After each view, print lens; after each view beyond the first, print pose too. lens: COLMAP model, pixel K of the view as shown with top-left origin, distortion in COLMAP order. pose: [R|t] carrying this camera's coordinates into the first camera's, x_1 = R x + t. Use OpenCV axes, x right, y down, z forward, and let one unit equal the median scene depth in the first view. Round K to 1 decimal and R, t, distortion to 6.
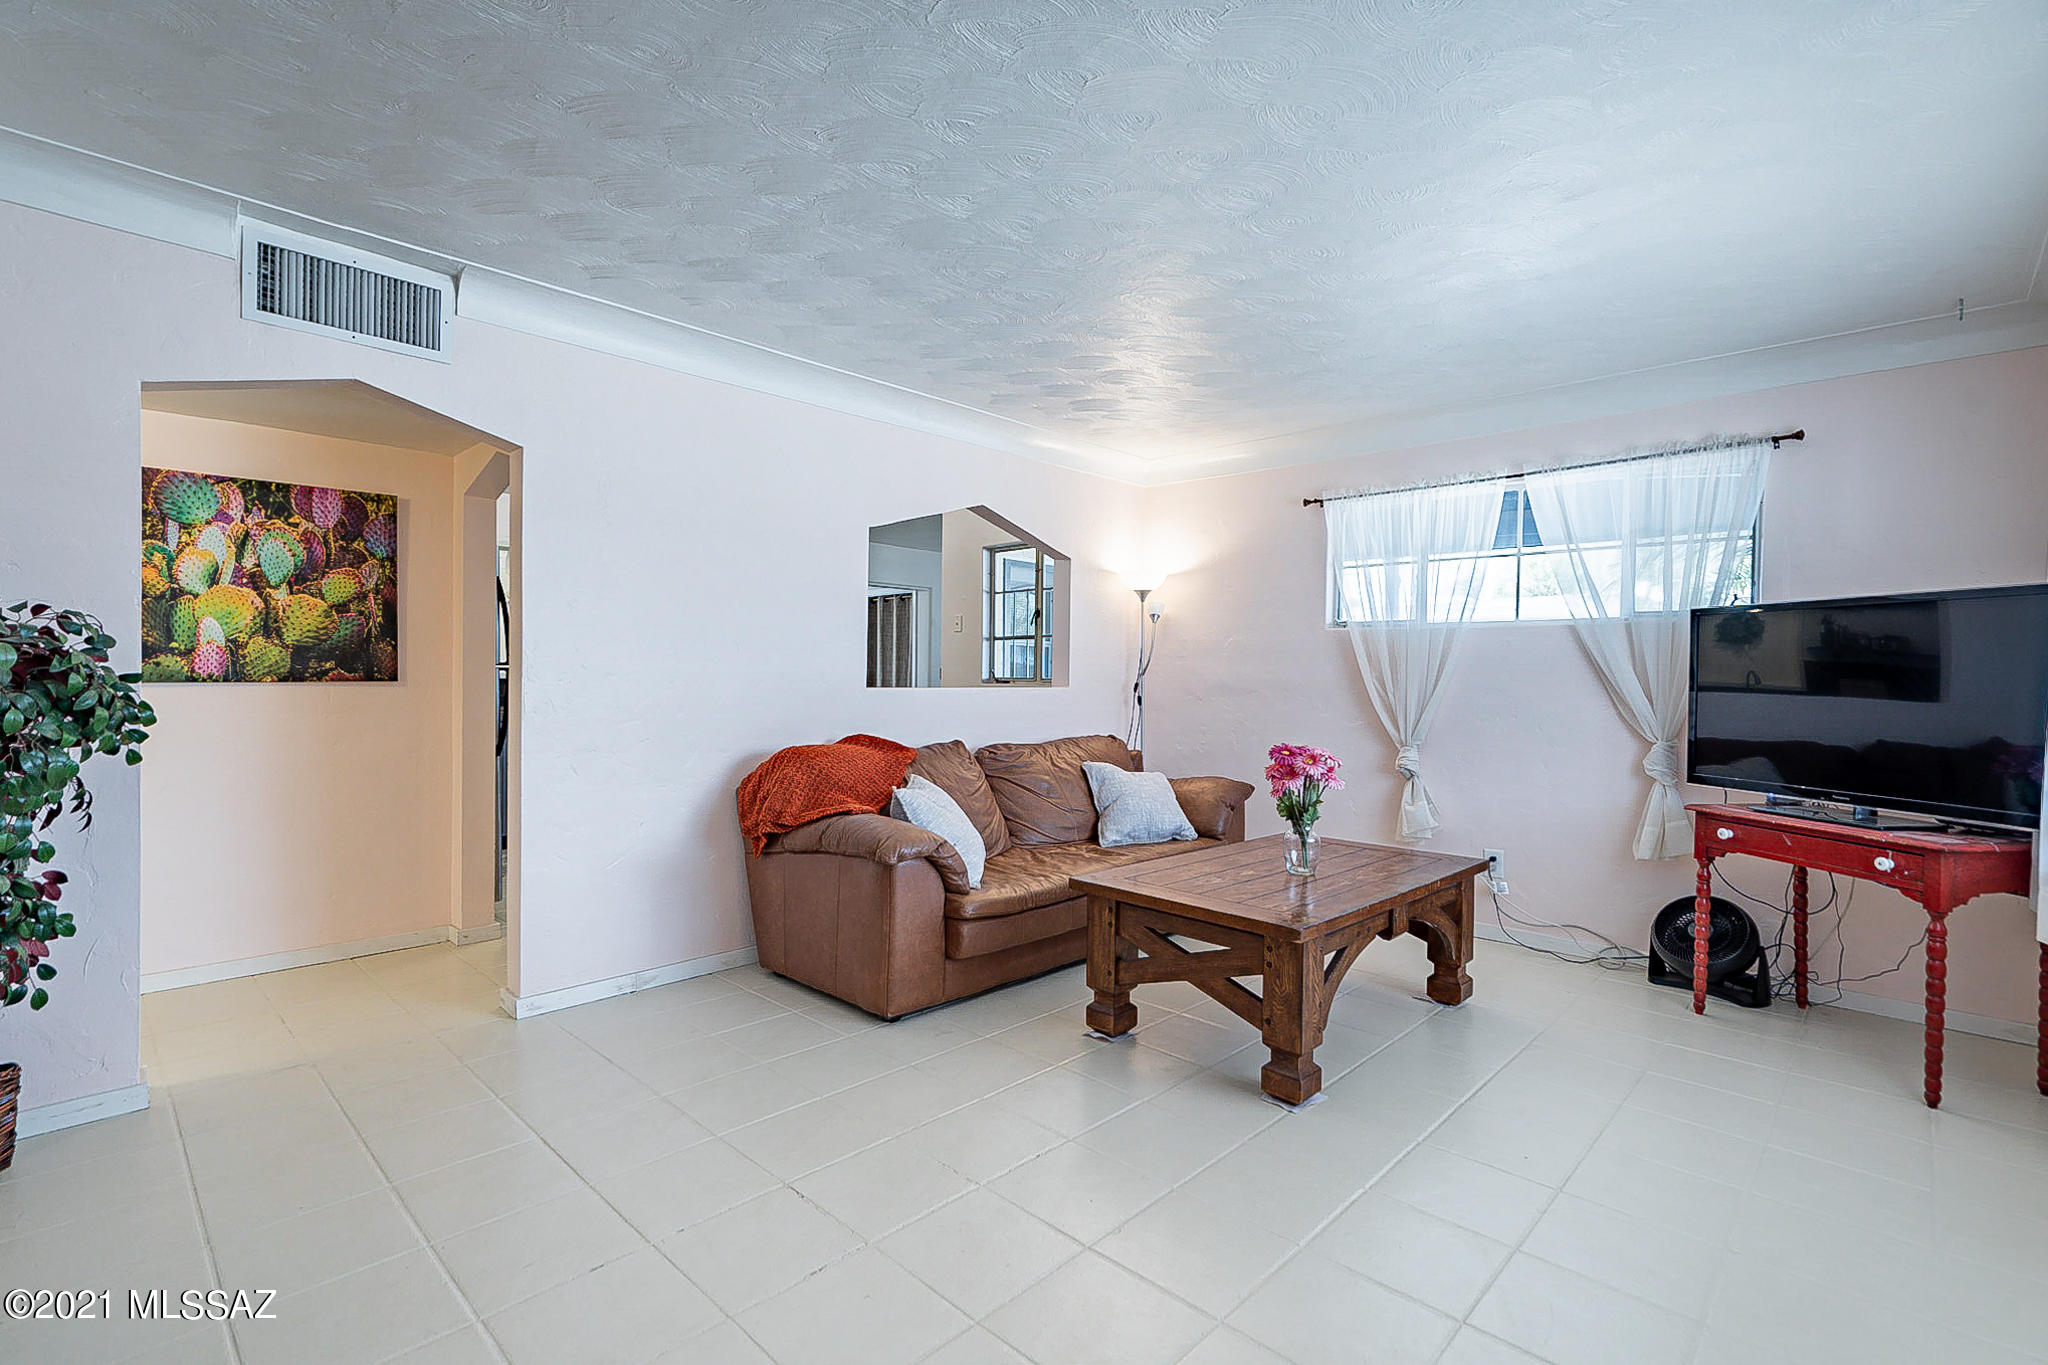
lens RADIAL K [[938.9, 0, 1019.1], [0, 938.9, 682.4], [0, 0, 1]] dist [0.000287, 0.001311]
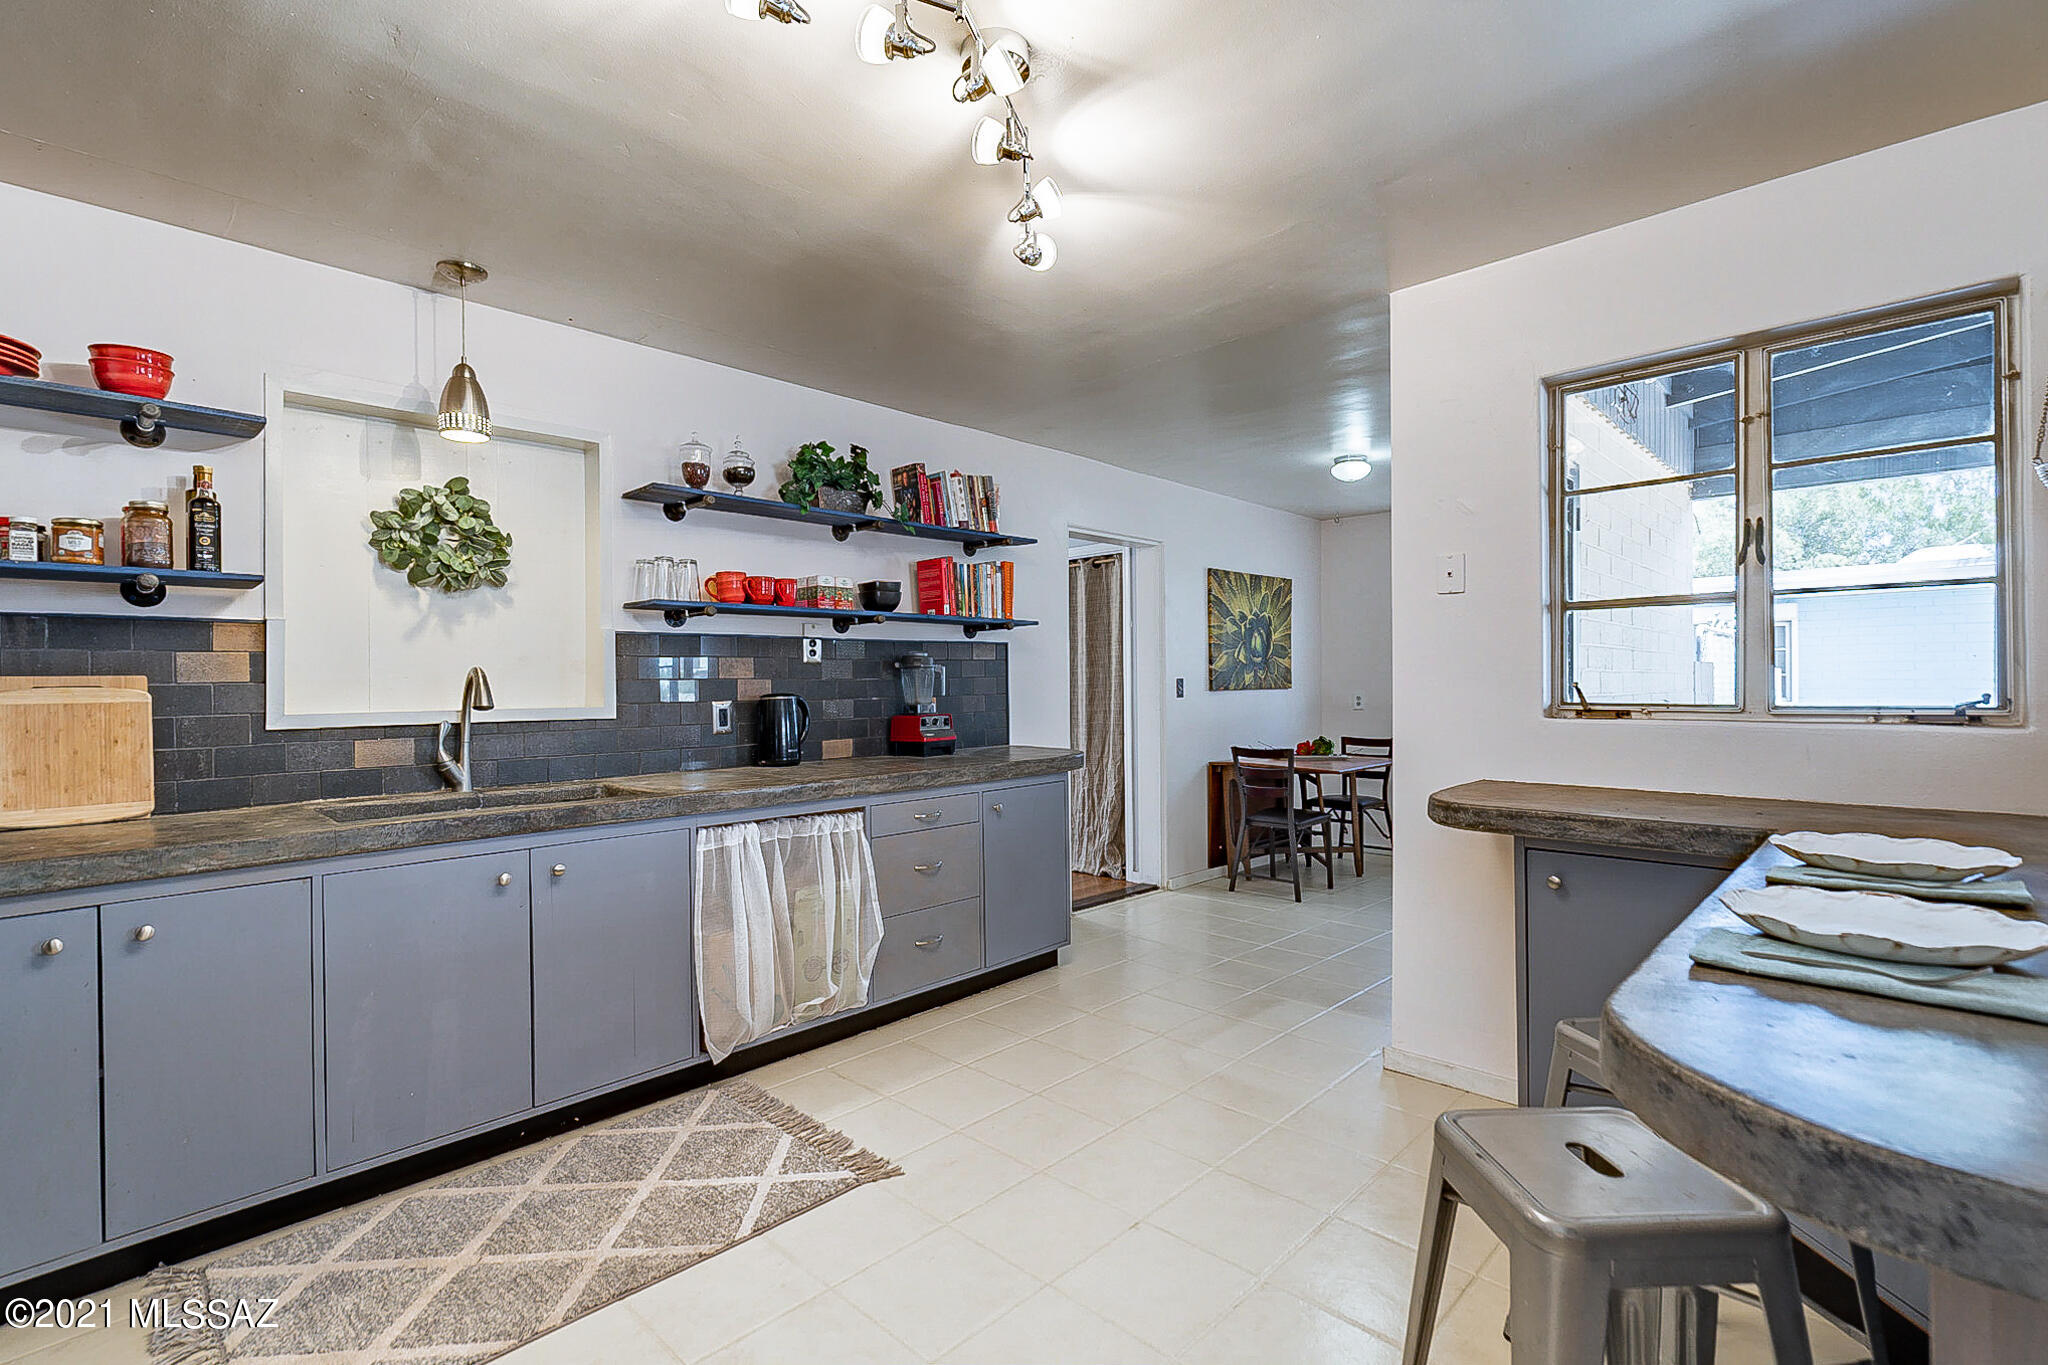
lens RADIAL K [[938.9, 0, 1019.1], [0, 938.9, 682.4], [0, 0, 1]] dist [0.000287, 0.001311]
pose [[0.999774, -0.021270, -0.000689, -0.416275], [0.021270, 0.999774, 0.000343, -0.028904], [0.000682, -0.000357, 1.000000, 0.924913]]
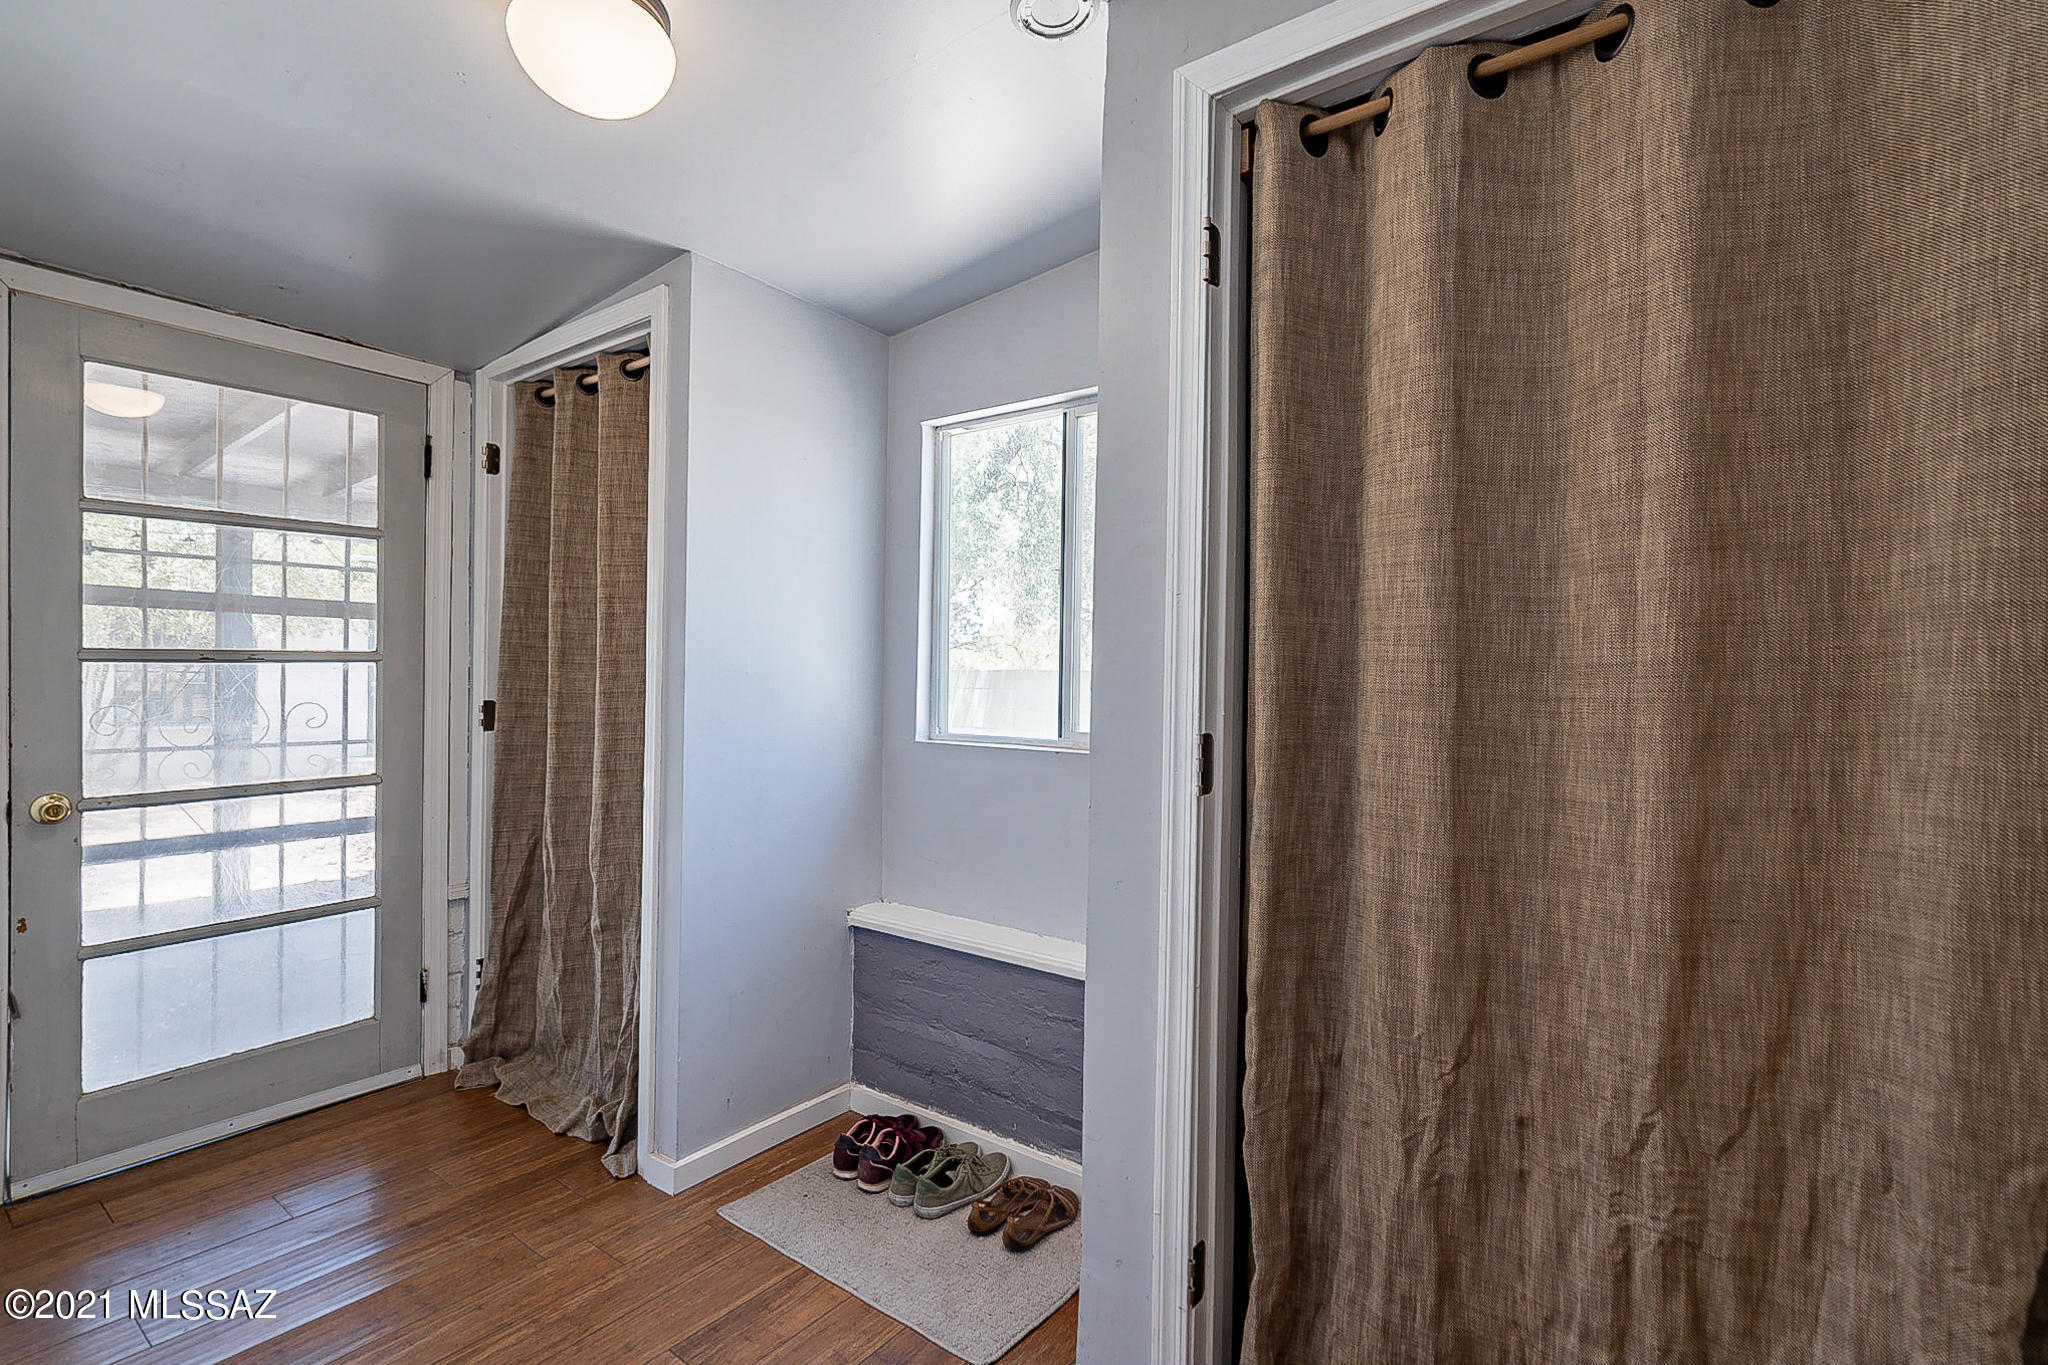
lens RADIAL K [[992.8, 0, 974.0], [0, 992.8, 683.3], [0, 0, 1]] dist [0.001399, 0.000570]
pose [[0.992979, -0.002430, 0.118264, -0.542406], [0.001459, 0.999965, 0.008295, -0.018400], [-0.118280, -0.008064, 0.992947, 2.137853]]
